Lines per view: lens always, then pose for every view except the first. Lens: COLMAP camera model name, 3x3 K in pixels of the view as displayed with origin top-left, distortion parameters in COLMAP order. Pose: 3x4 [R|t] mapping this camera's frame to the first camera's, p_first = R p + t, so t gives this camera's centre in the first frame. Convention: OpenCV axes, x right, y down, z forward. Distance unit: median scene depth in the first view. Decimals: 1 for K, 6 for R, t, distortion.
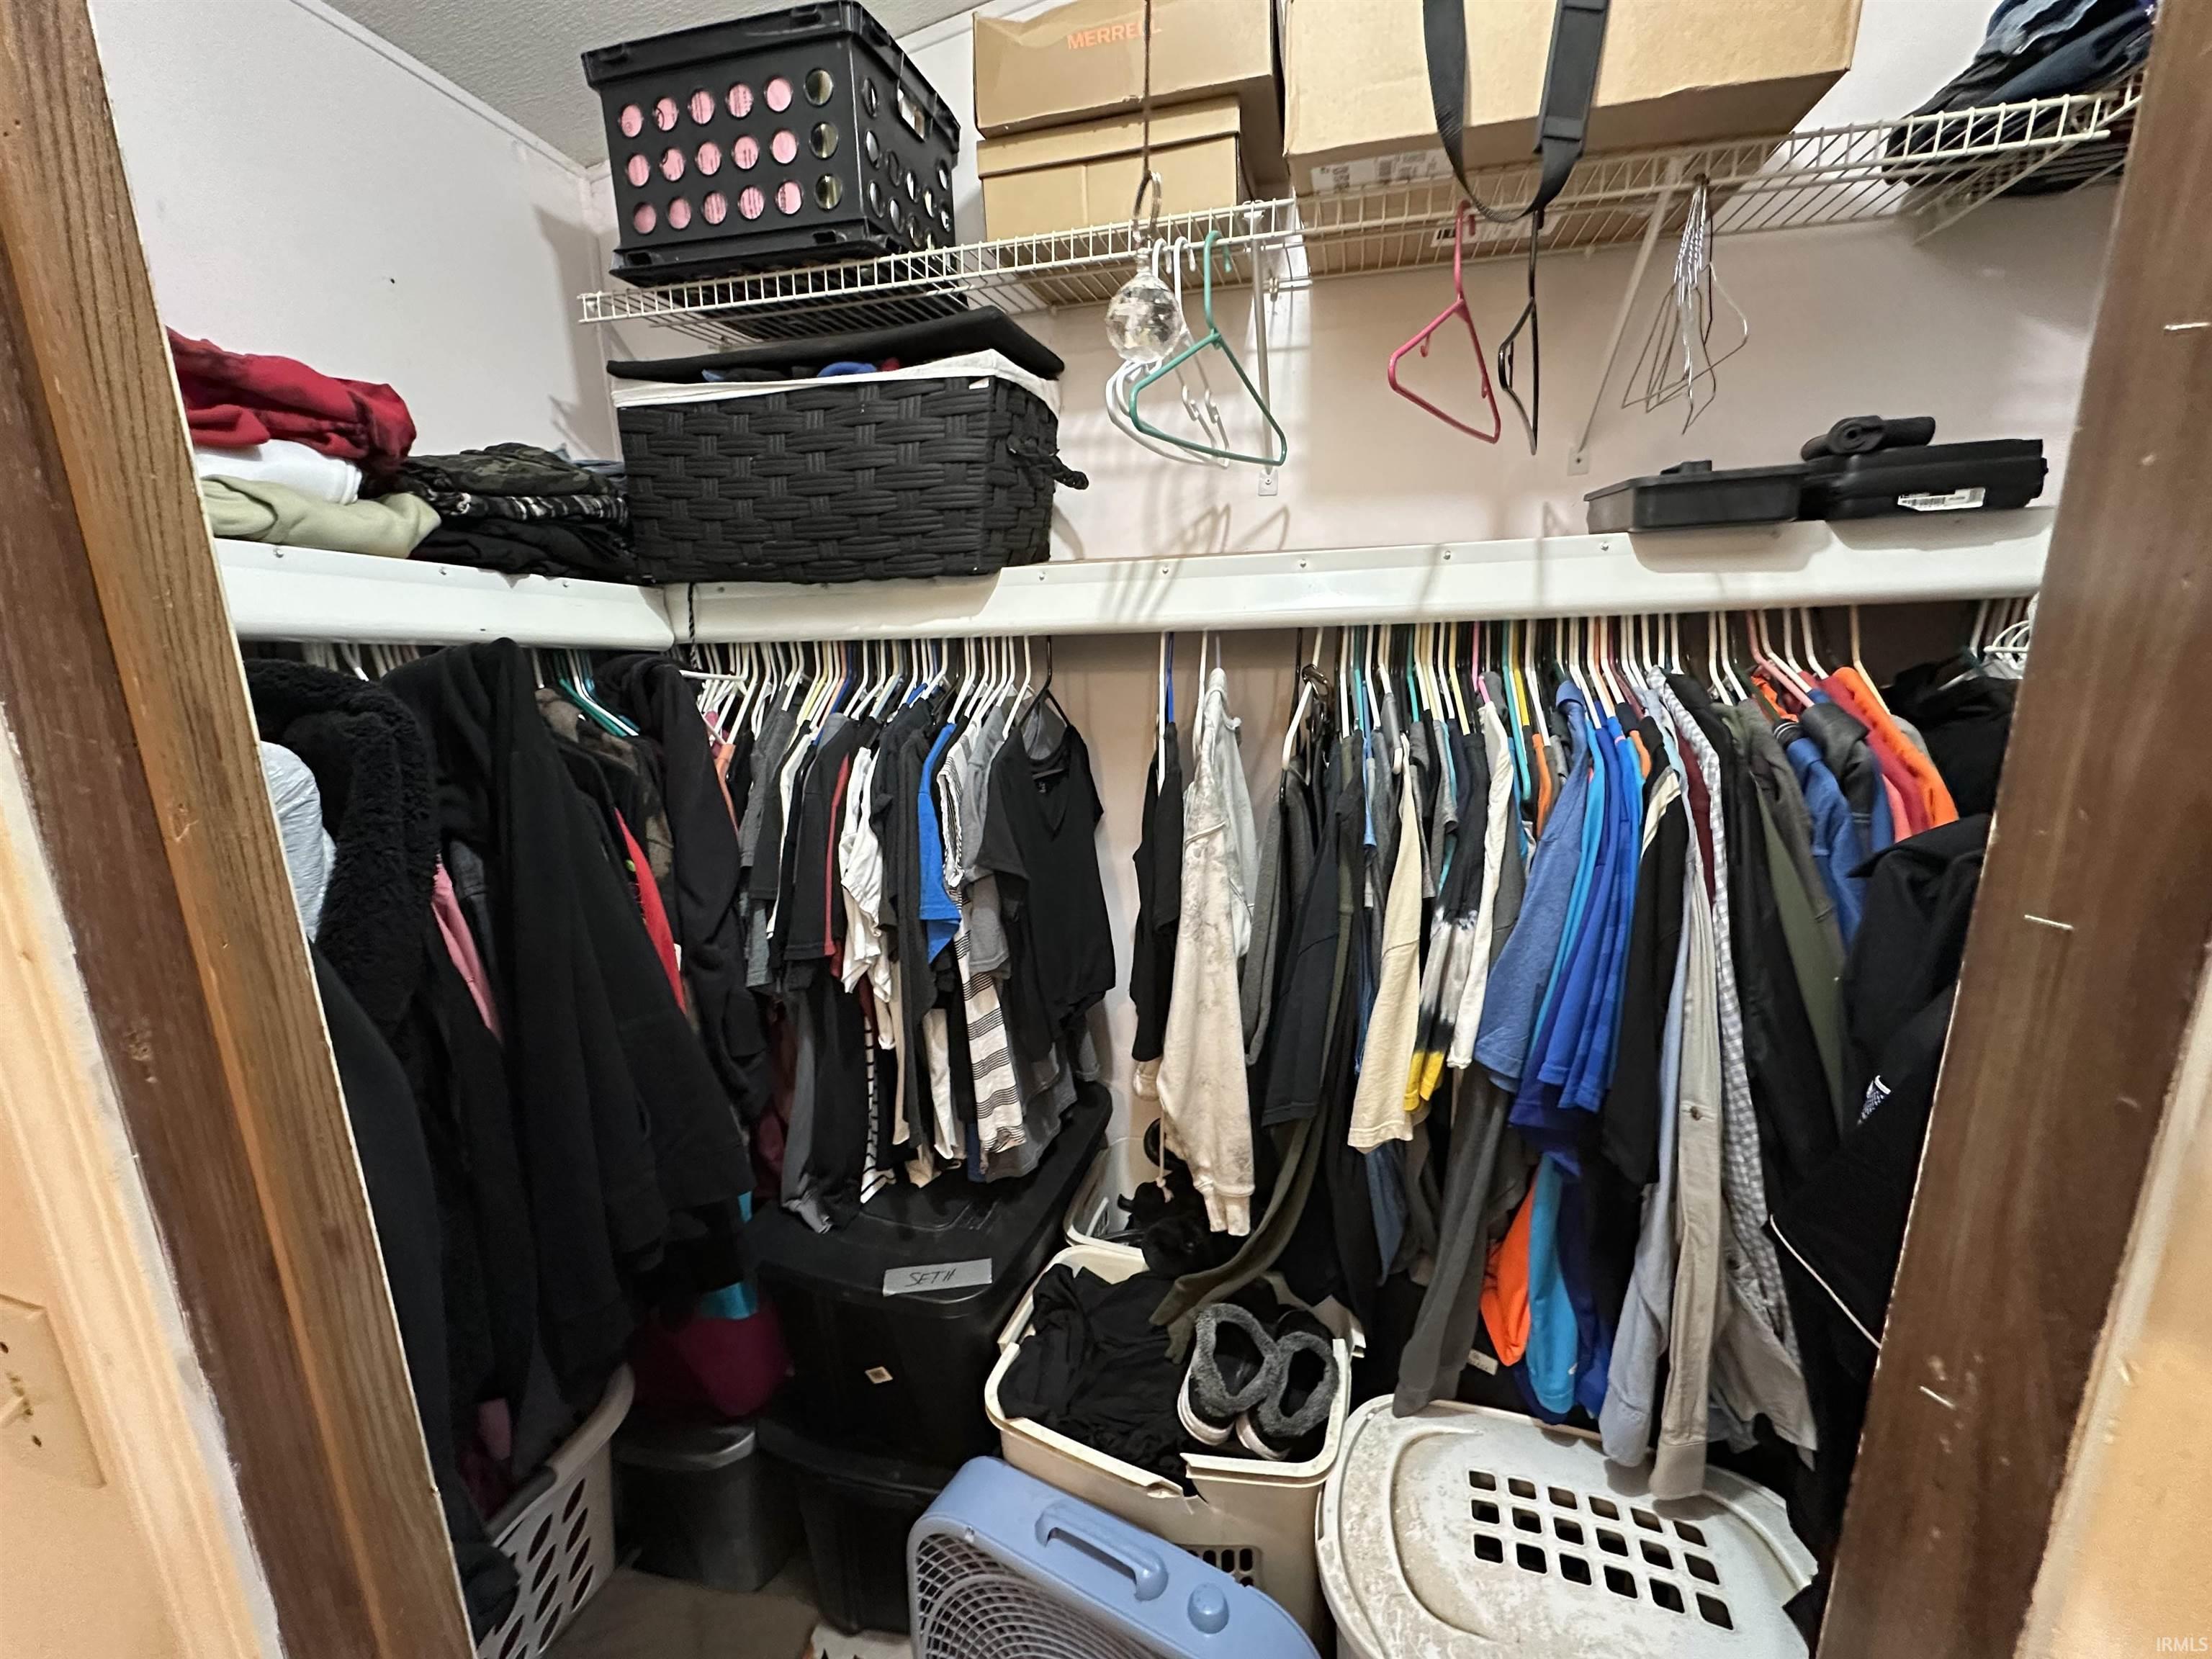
lens RADIAL K [[884.3, 0, 1102.6], [0, 884.3, 829.3], [0, 0, 1]] dist [-0.004351, 0.001481]
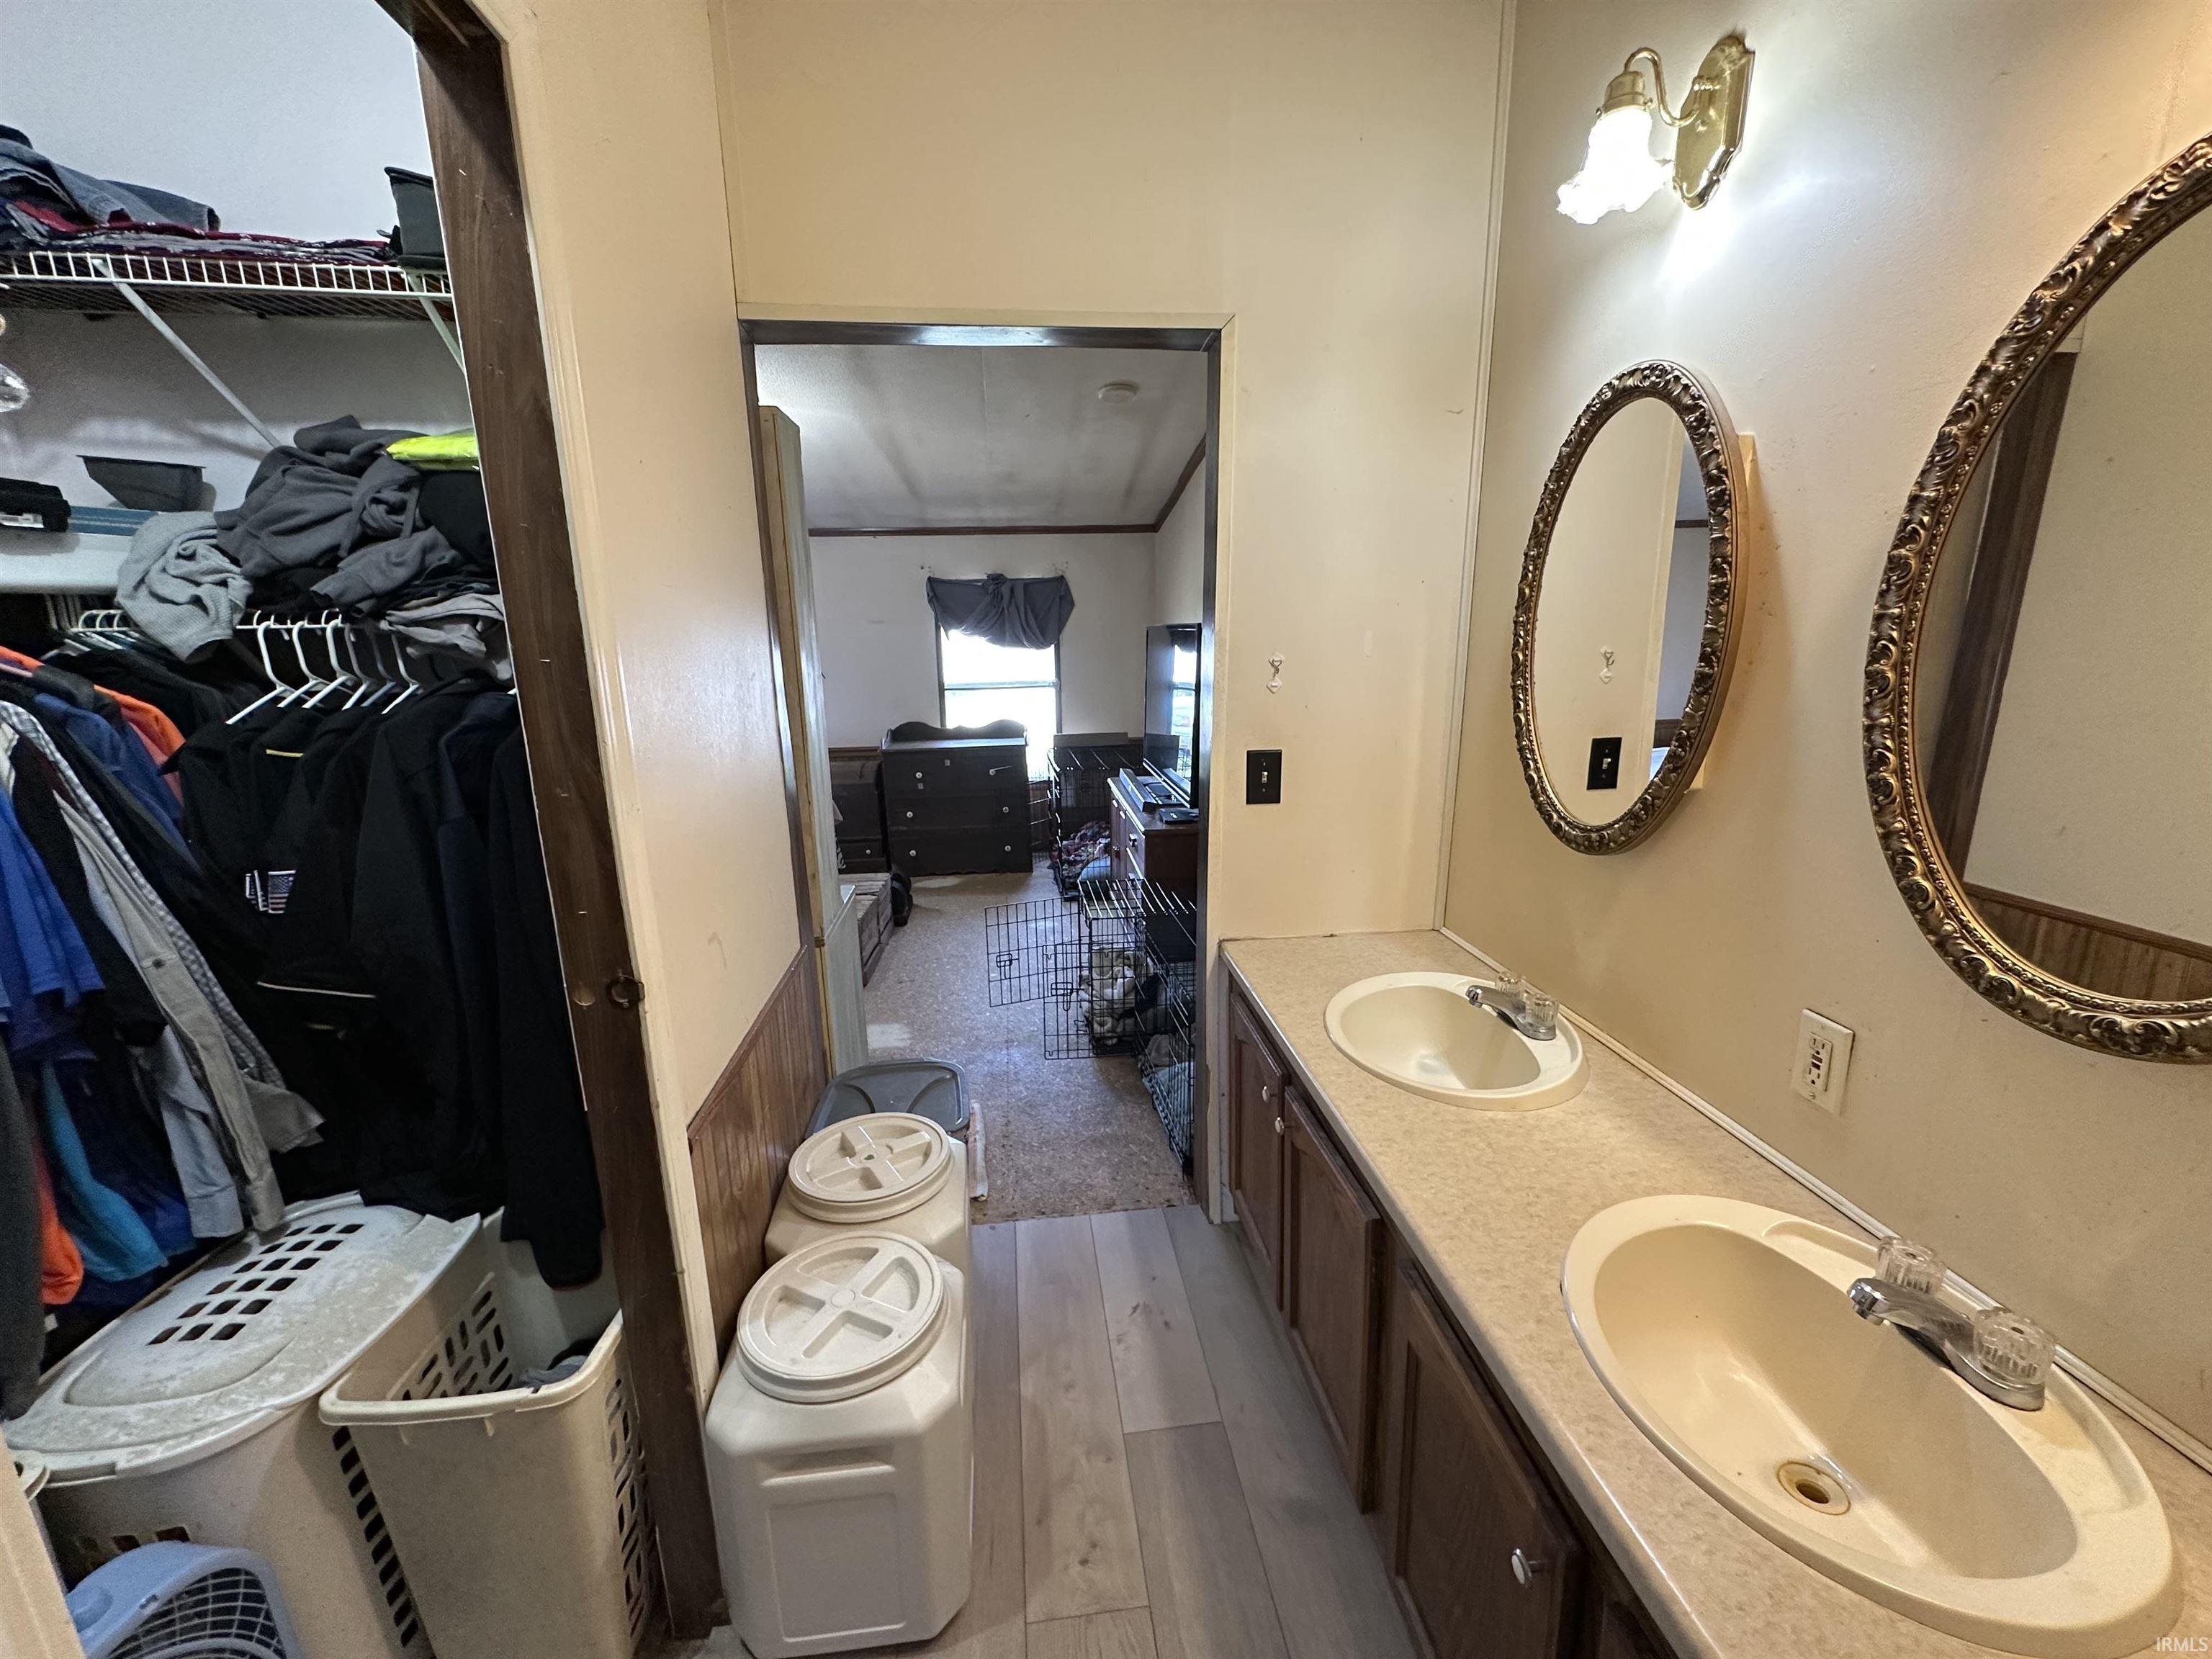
lens RADIAL K [[884.3, 0, 1111.4], [0, 884.3, 830.6], [0, 0, 1]] dist [-0.004351, 0.001481]
pose [[-0.365208, -0.179702, 0.913417, -1.054415], [0.224571, 0.935208, 0.273778, 0.089799], [-0.903433, 0.305113, -0.301189, 0.027244]]
